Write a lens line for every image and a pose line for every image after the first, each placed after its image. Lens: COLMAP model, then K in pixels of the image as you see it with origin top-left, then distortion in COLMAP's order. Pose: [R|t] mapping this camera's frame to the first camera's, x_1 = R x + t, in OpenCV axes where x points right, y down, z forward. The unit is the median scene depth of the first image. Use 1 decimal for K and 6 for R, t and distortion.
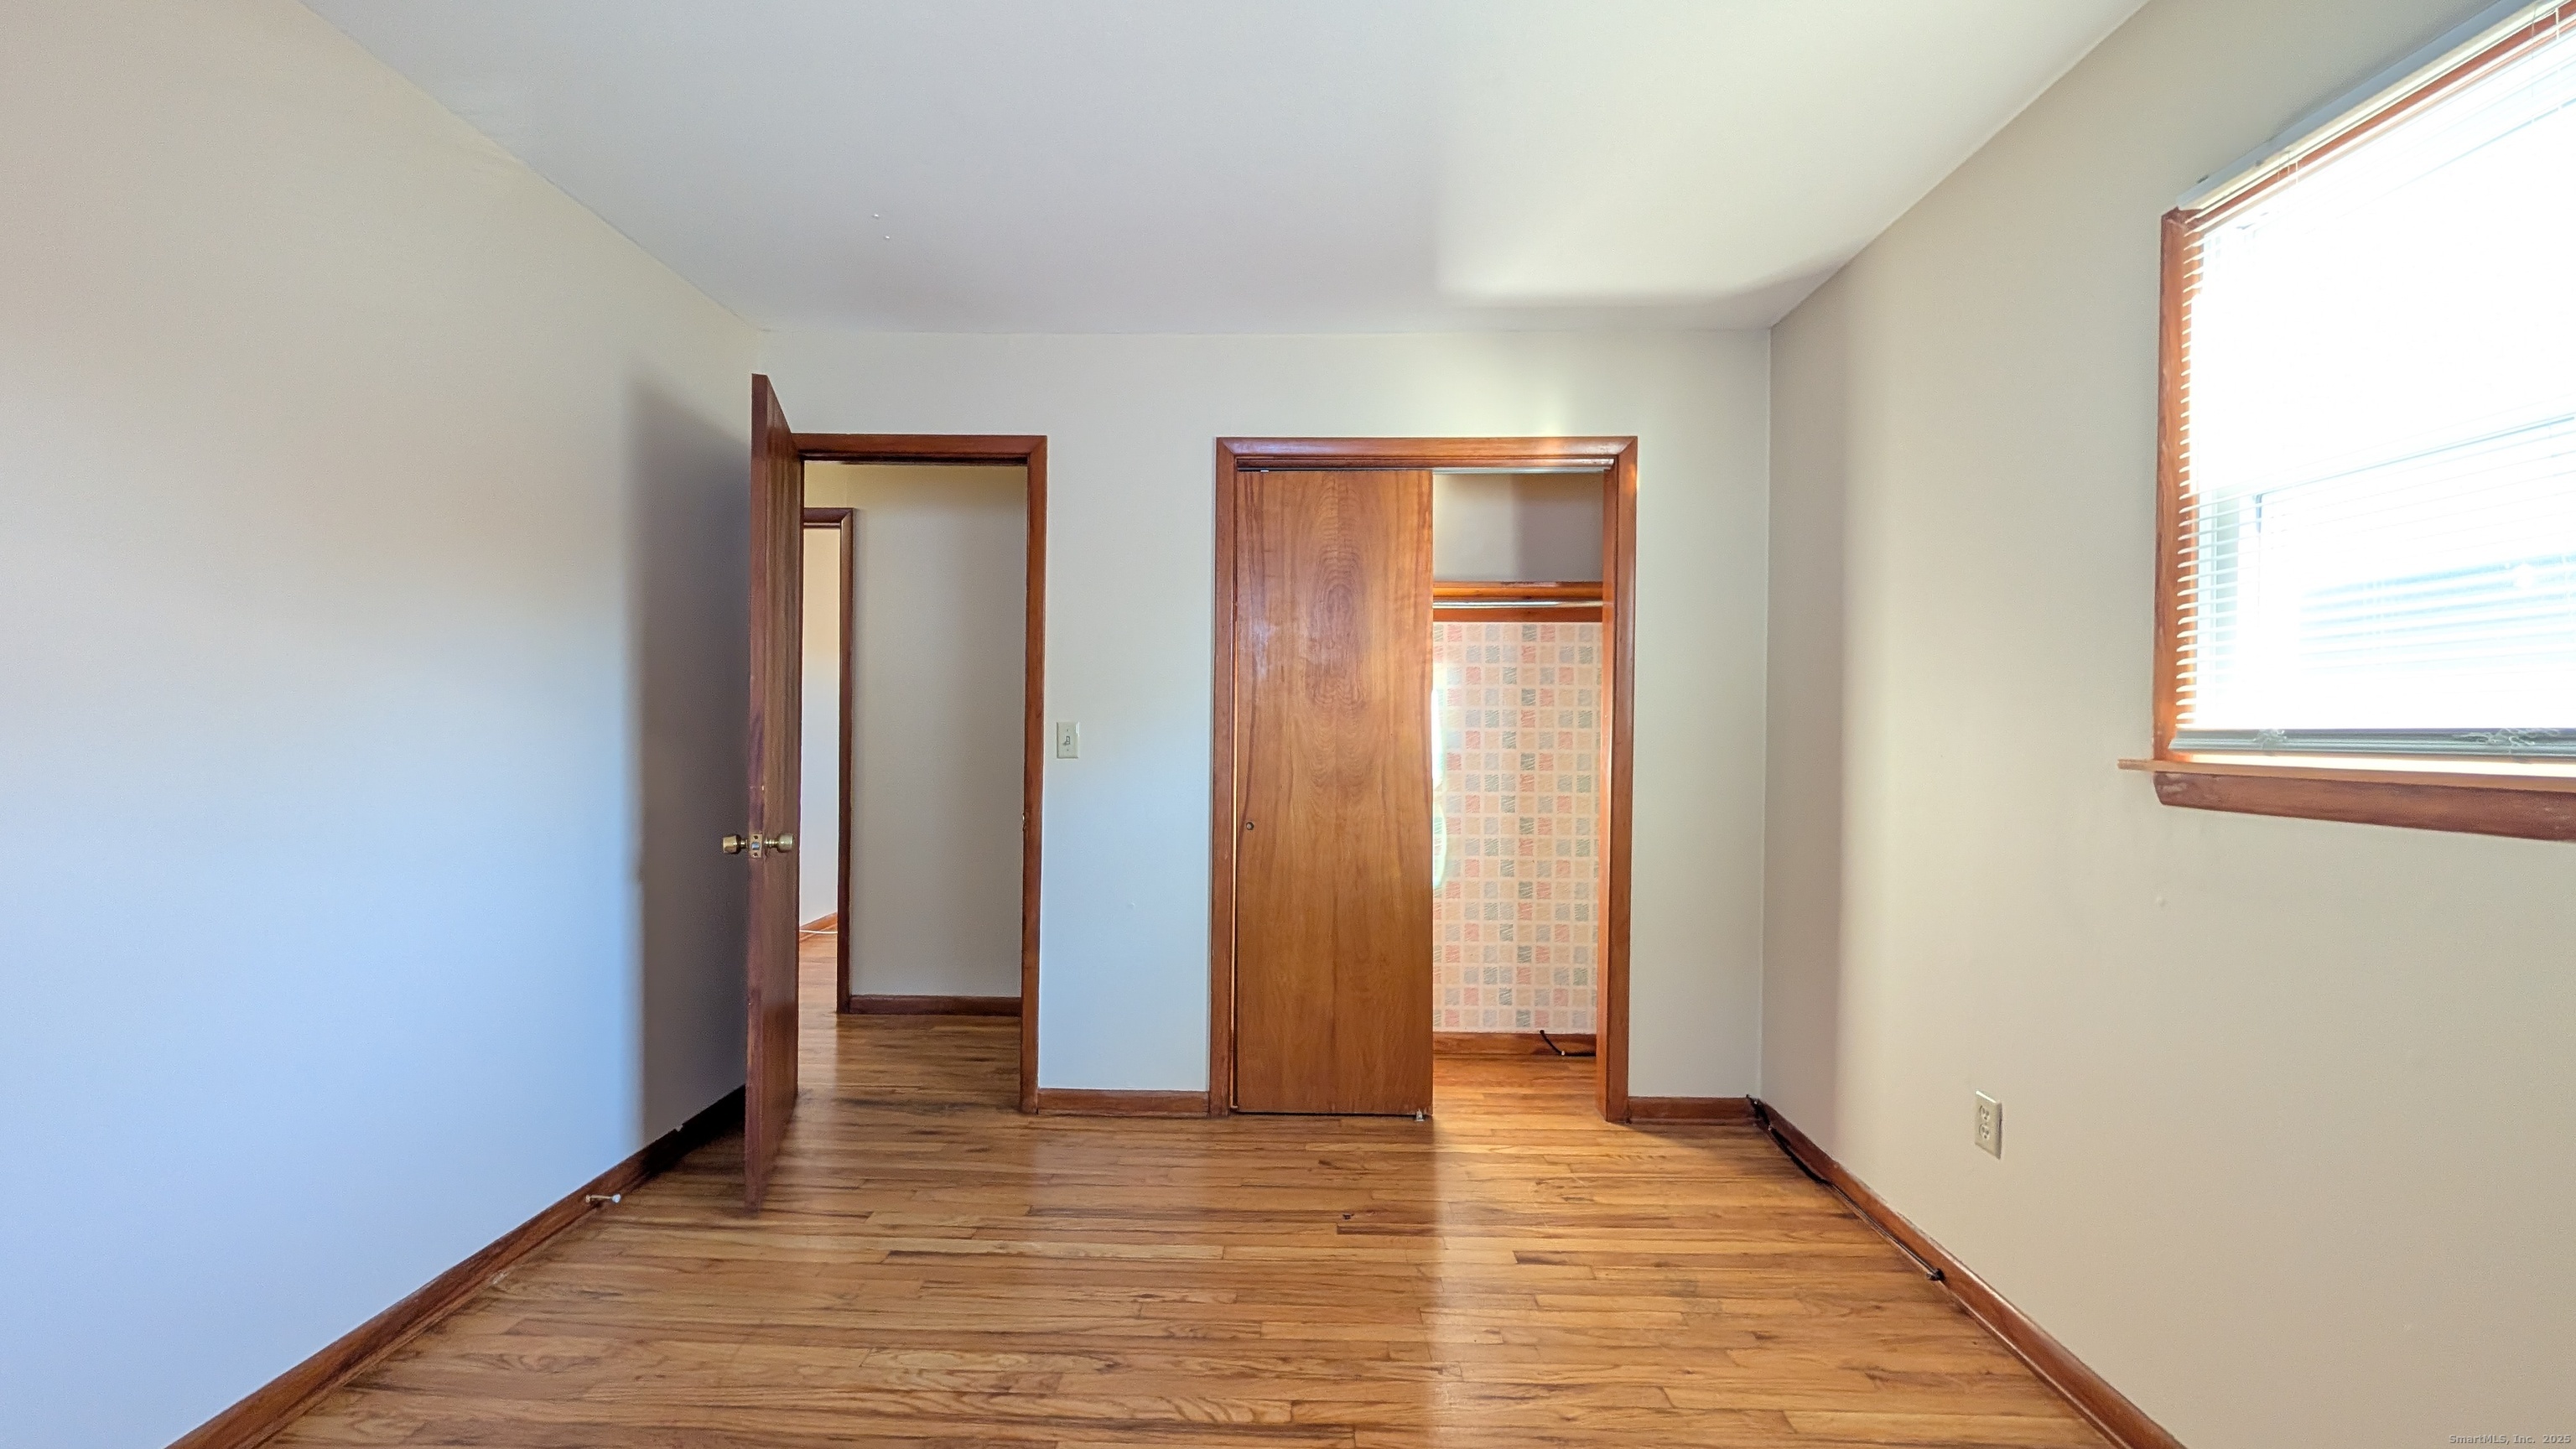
lens RADIAL K [[969.0, 0, 1286.6], [0, 969.0, 730.7], [0, 0, 1]] dist [0.000090, 0.000306]
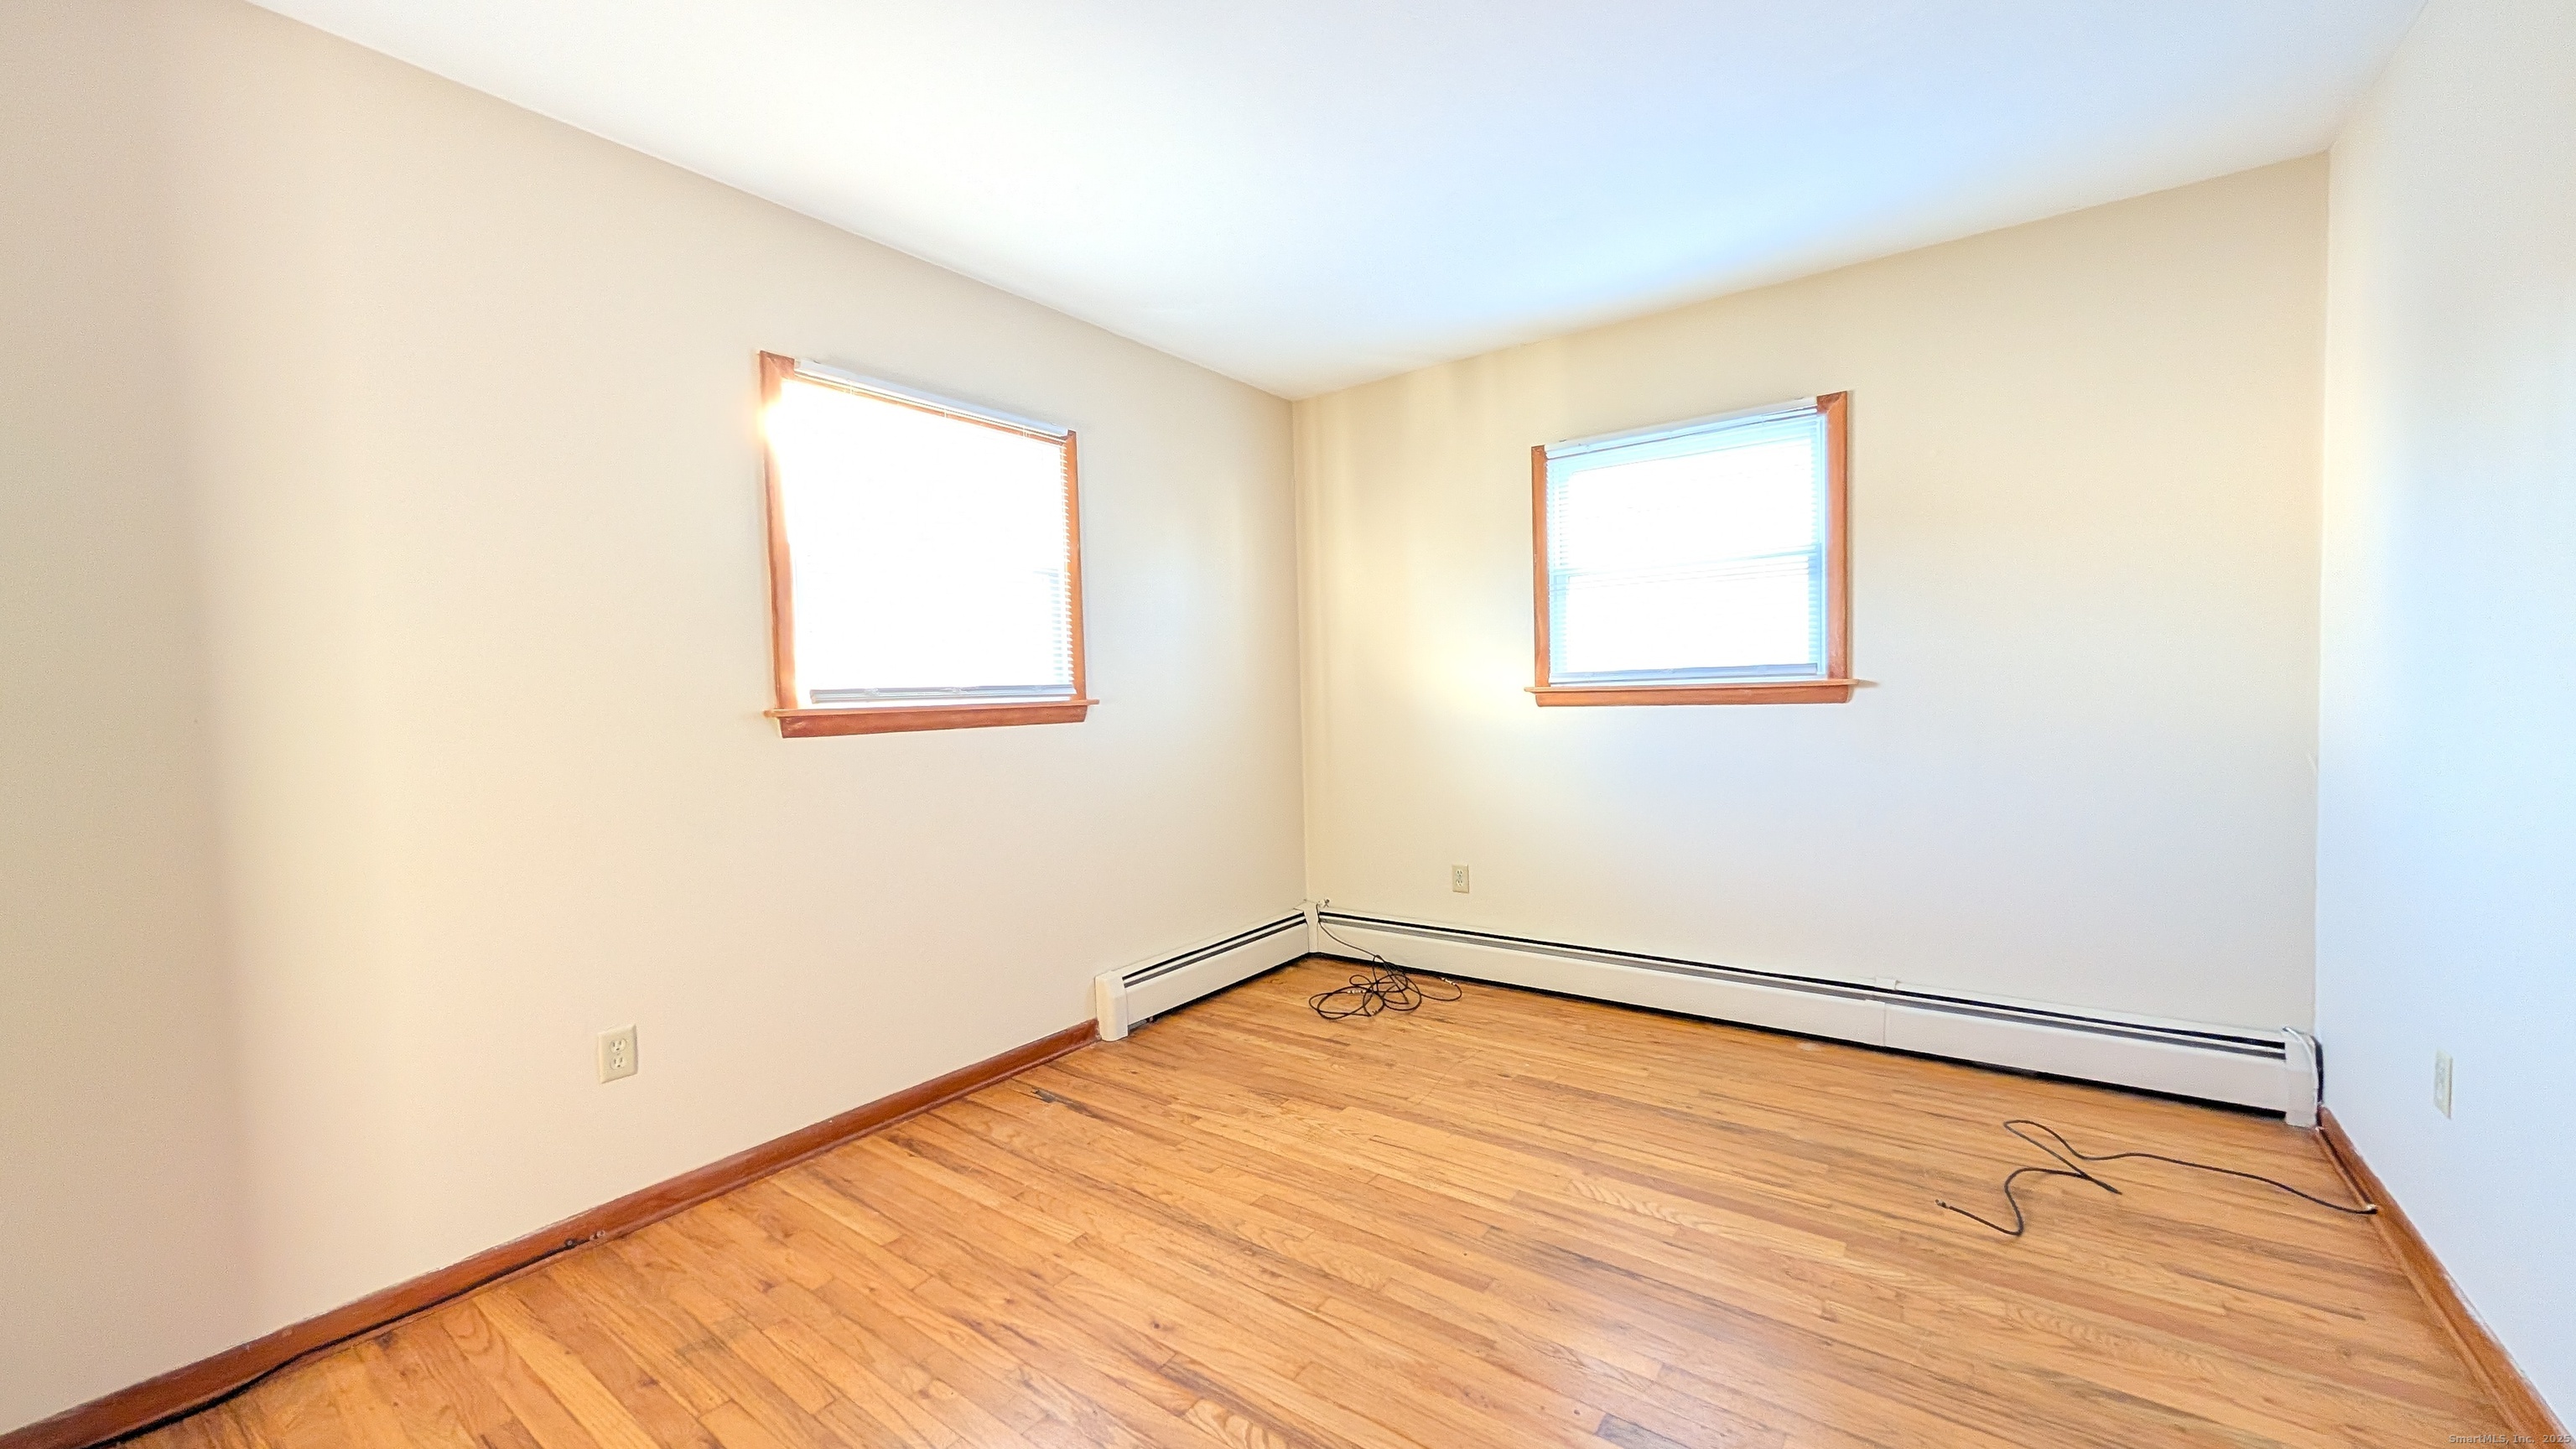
lens RADIAL K [[969.0, 0, 1286.6], [0, 969.0, 730.7], [0, 0, 1]] dist [0.000090, 0.000306]
pose [[-0.820837, -0.009842, 0.571078, -0.554827], [0.022465, 0.998522, 0.049498, 0.004746], [-0.570721, 0.053460, -0.819402, 1.556851]]
